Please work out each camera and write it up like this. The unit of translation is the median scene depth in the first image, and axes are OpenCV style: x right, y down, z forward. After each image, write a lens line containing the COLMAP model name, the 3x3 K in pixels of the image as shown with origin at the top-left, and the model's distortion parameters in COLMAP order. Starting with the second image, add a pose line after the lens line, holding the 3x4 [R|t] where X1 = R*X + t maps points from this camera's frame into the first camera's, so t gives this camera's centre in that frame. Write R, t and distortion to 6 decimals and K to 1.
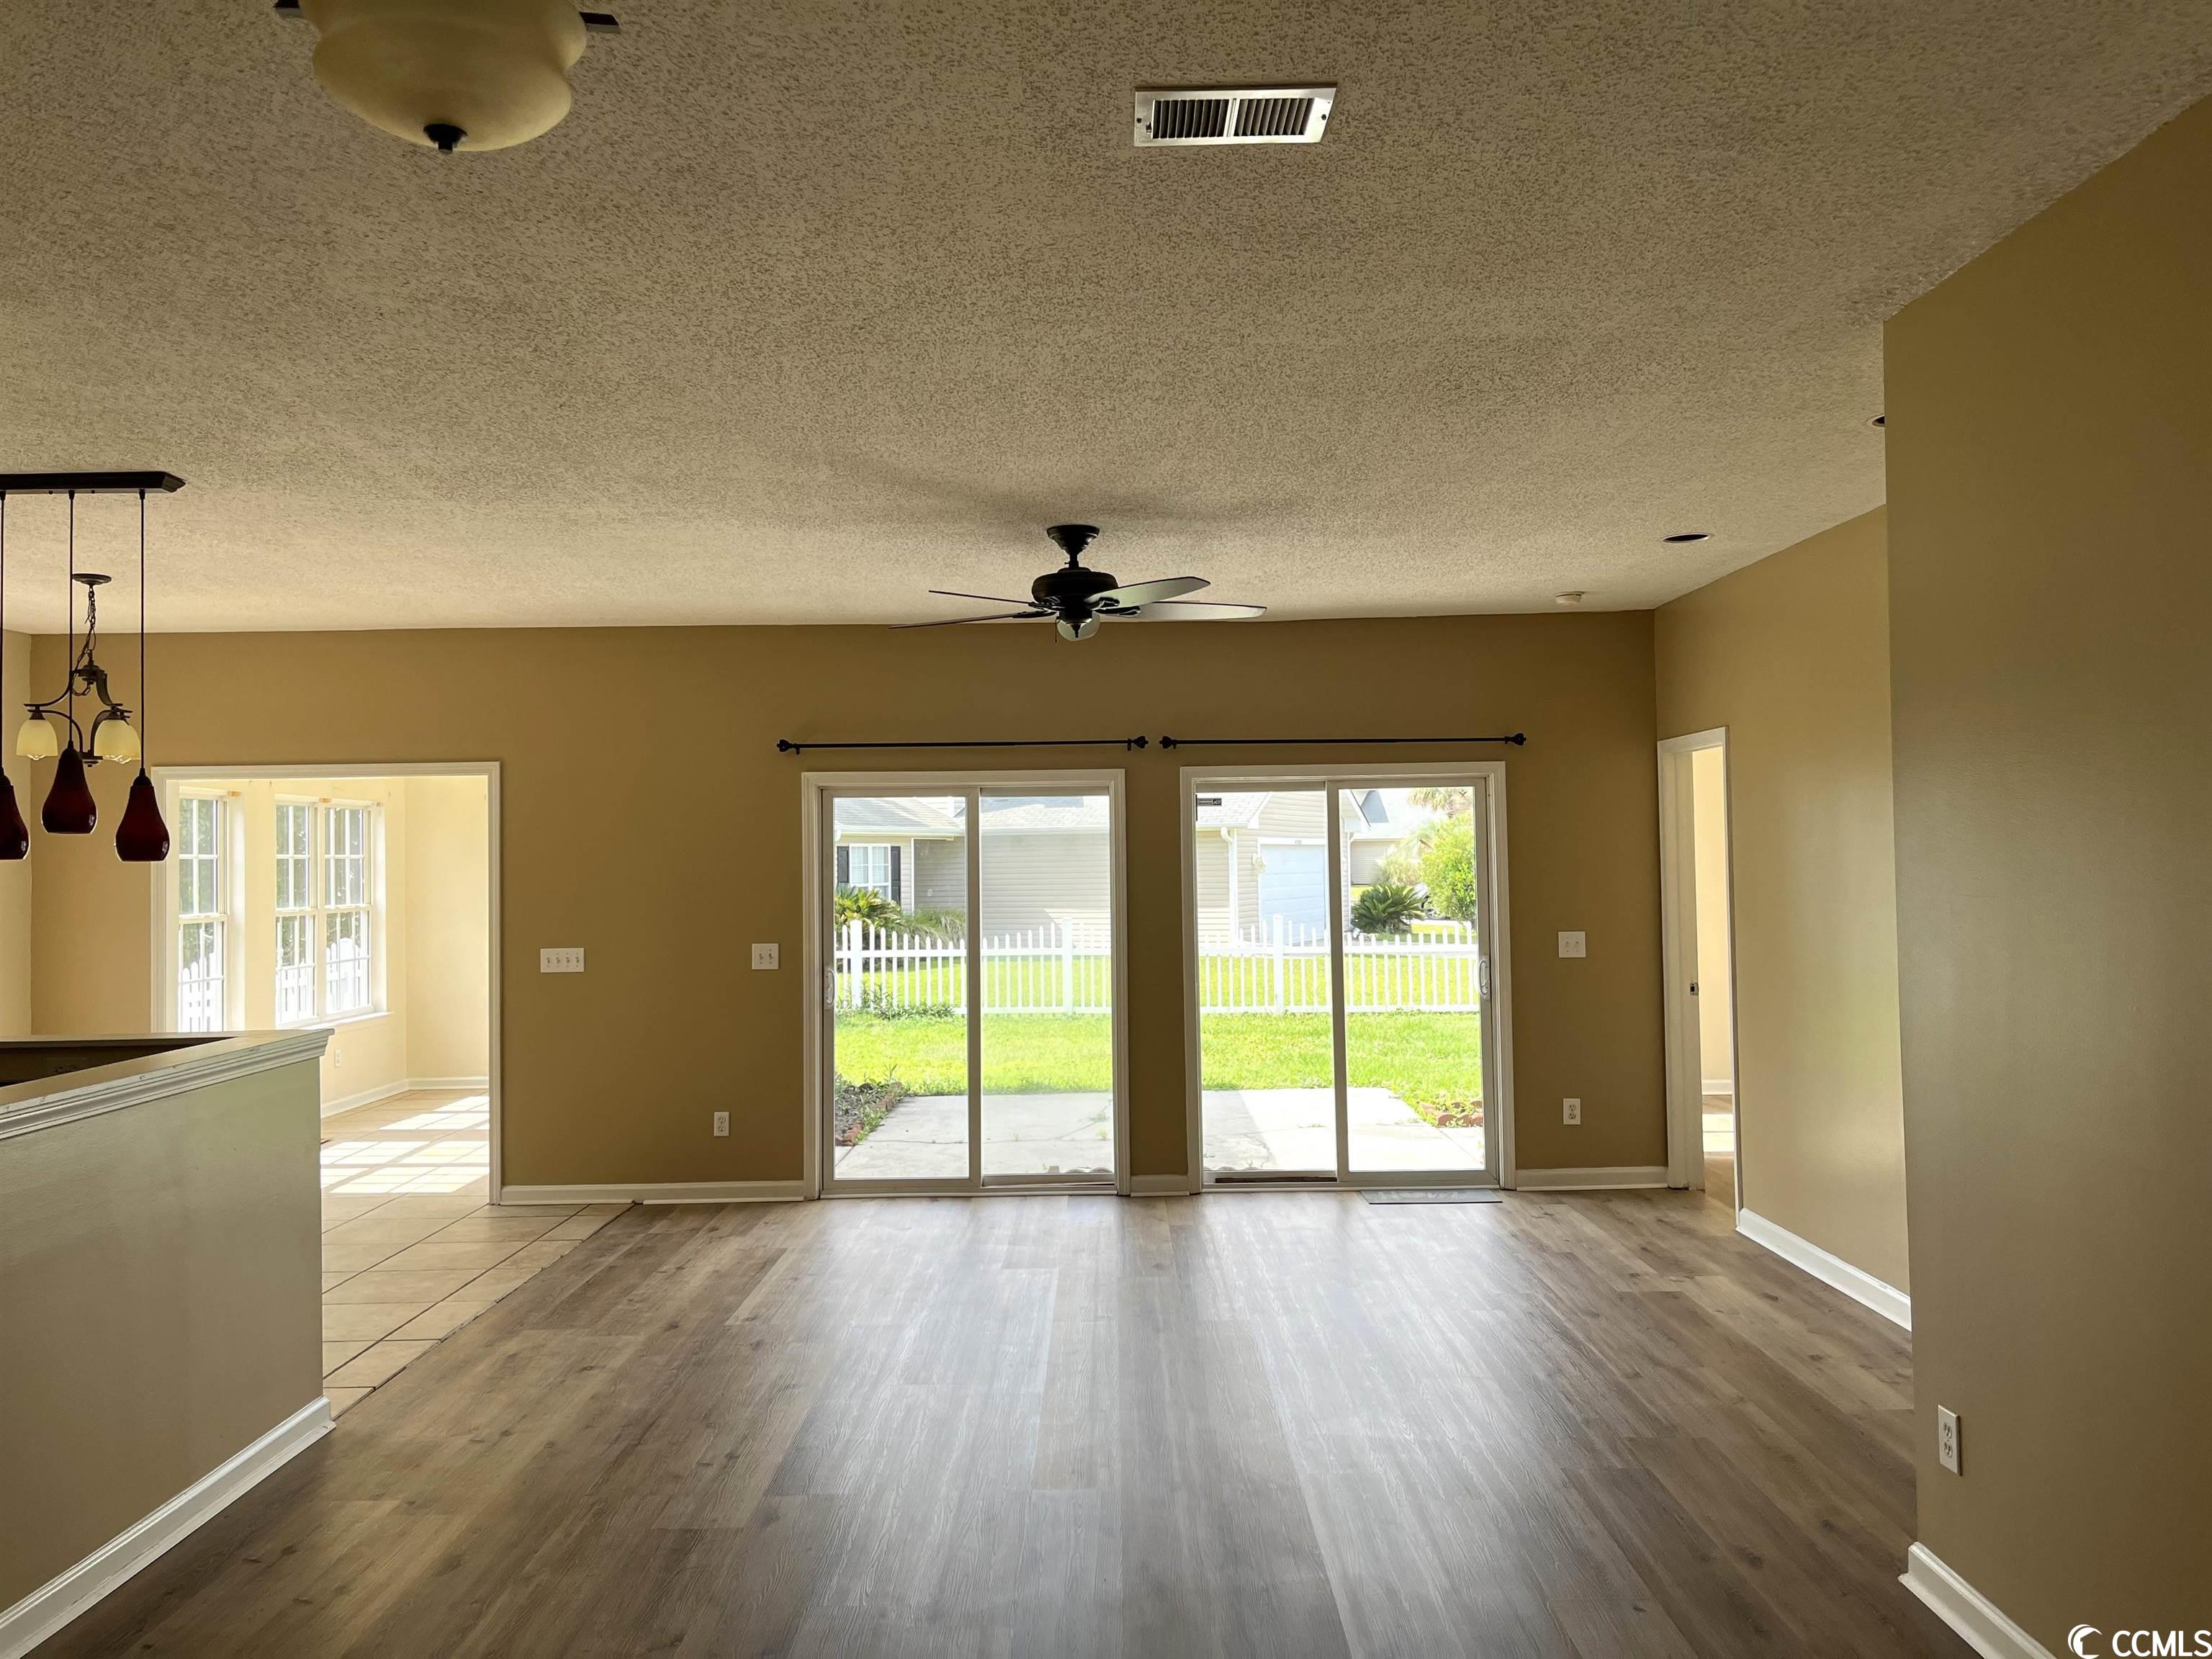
lens RADIAL K [[1689.0, 0, 1103.2], [0, 1689.0, 825.5], [0, 0, 1]] dist [0.072939, -0.108646]
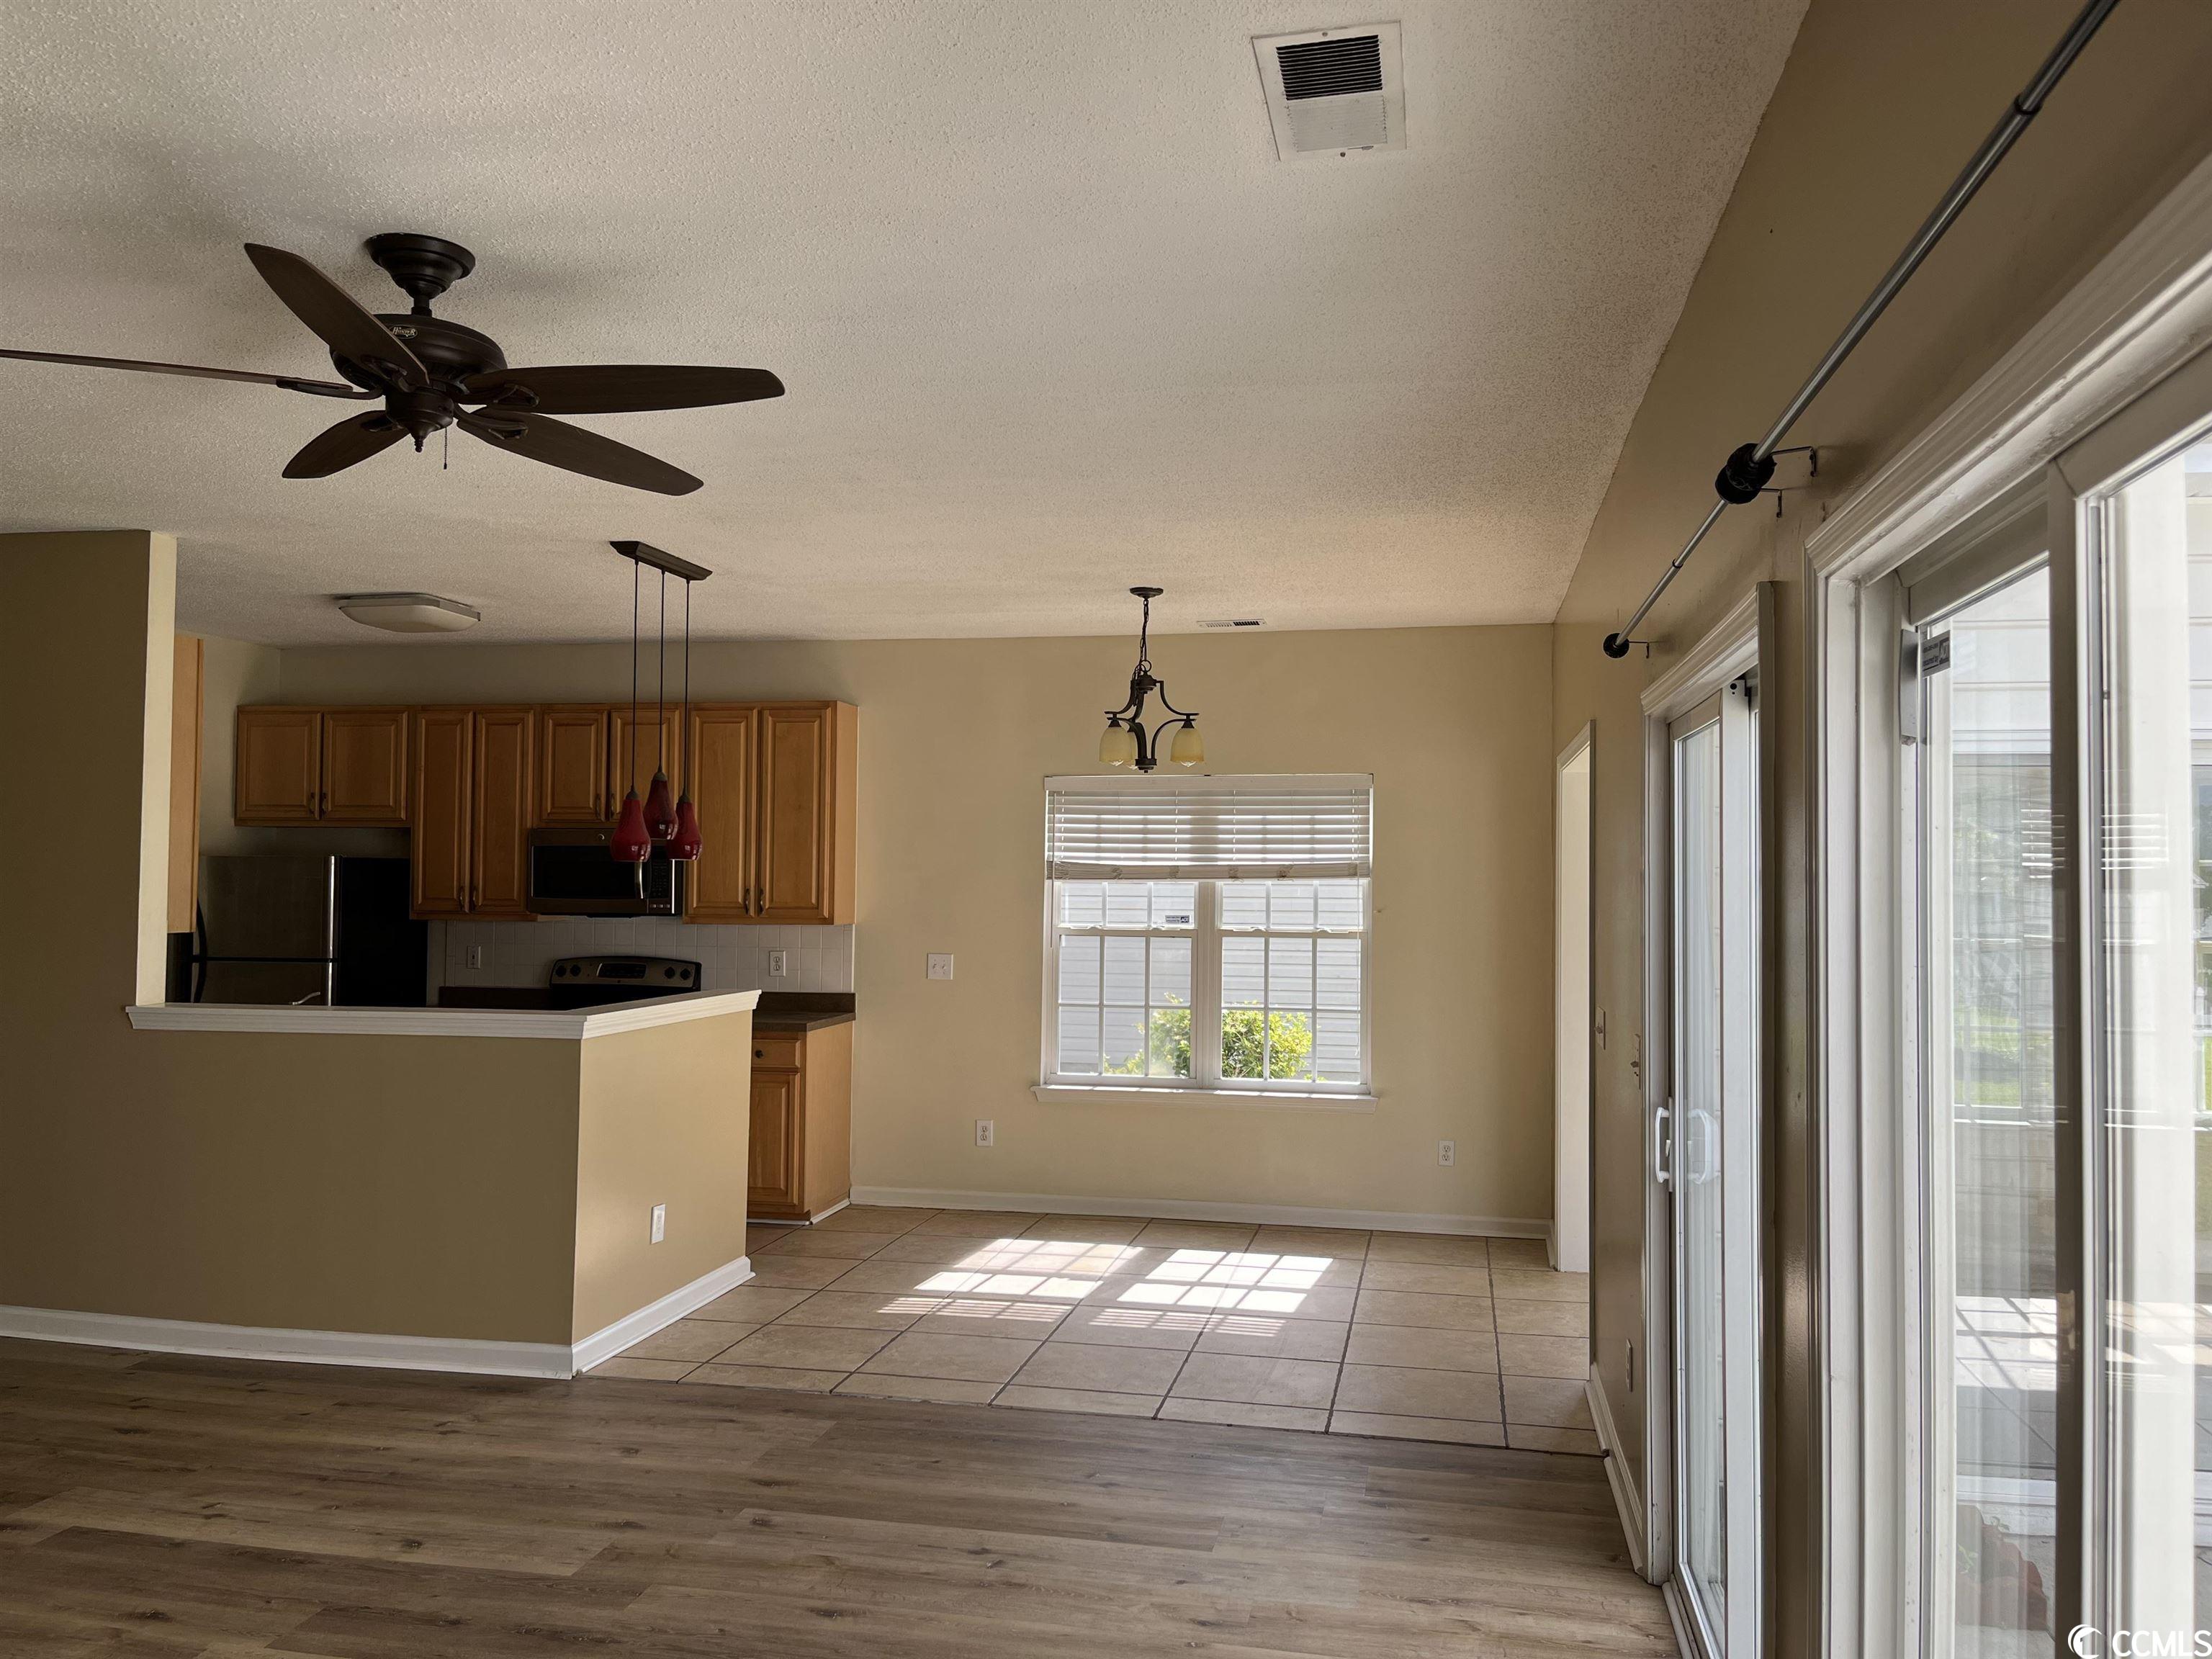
lens RADIAL K [[1689.0, 0, 1110.2], [0, 1689.0, 829.4], [0, 0, 1]] dist [0.072939, -0.108646]
pose [[-0.199435, -0.014961, -0.979797, 0.561028], [0.011234, 0.999783, -0.017553, 0.025411], [0.979847, -0.014508, -0.199224, 1.593418]]
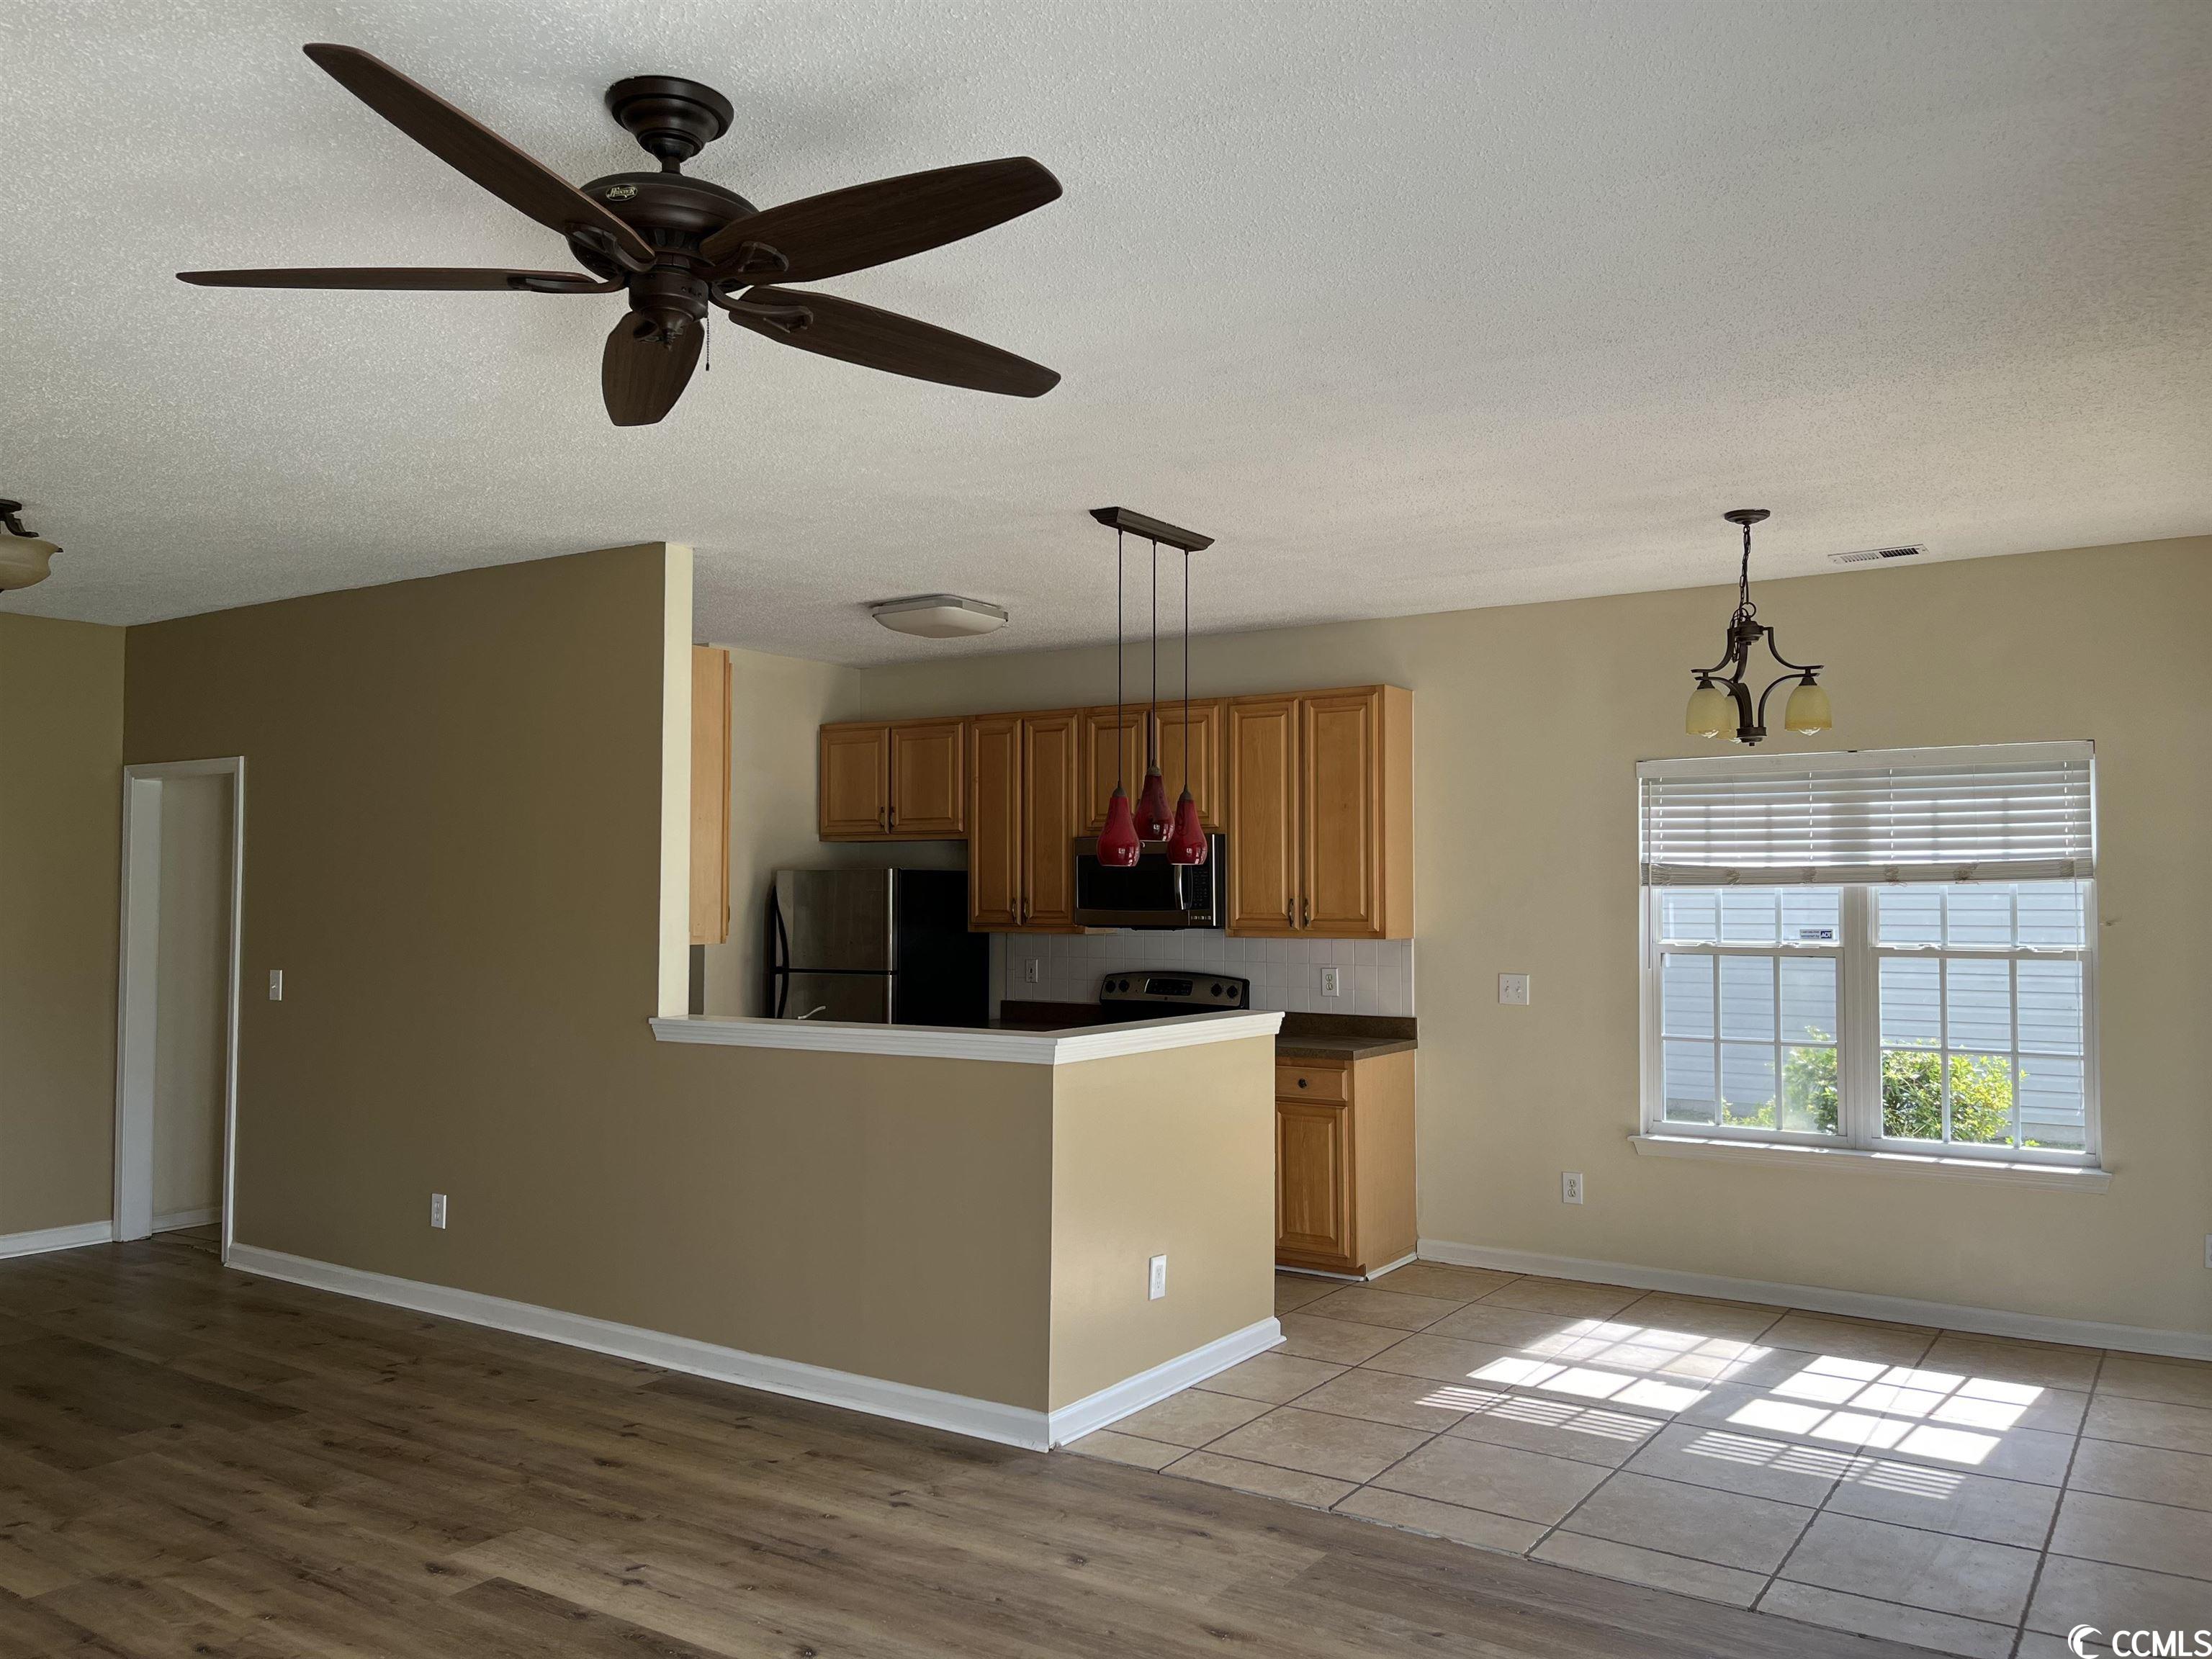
lens RADIAL K [[1689.0, 0, 1094.0], [0, 1689.0, 824.9], [0, 0, 1]] dist [0.072939, -0.108646]
pose [[-0.558147, -0.017987, -0.829547, 0.340963], [0.022753, 0.999057, -0.036971, 0.036578], [0.829430, -0.039511, -0.557212, 1.604436]]
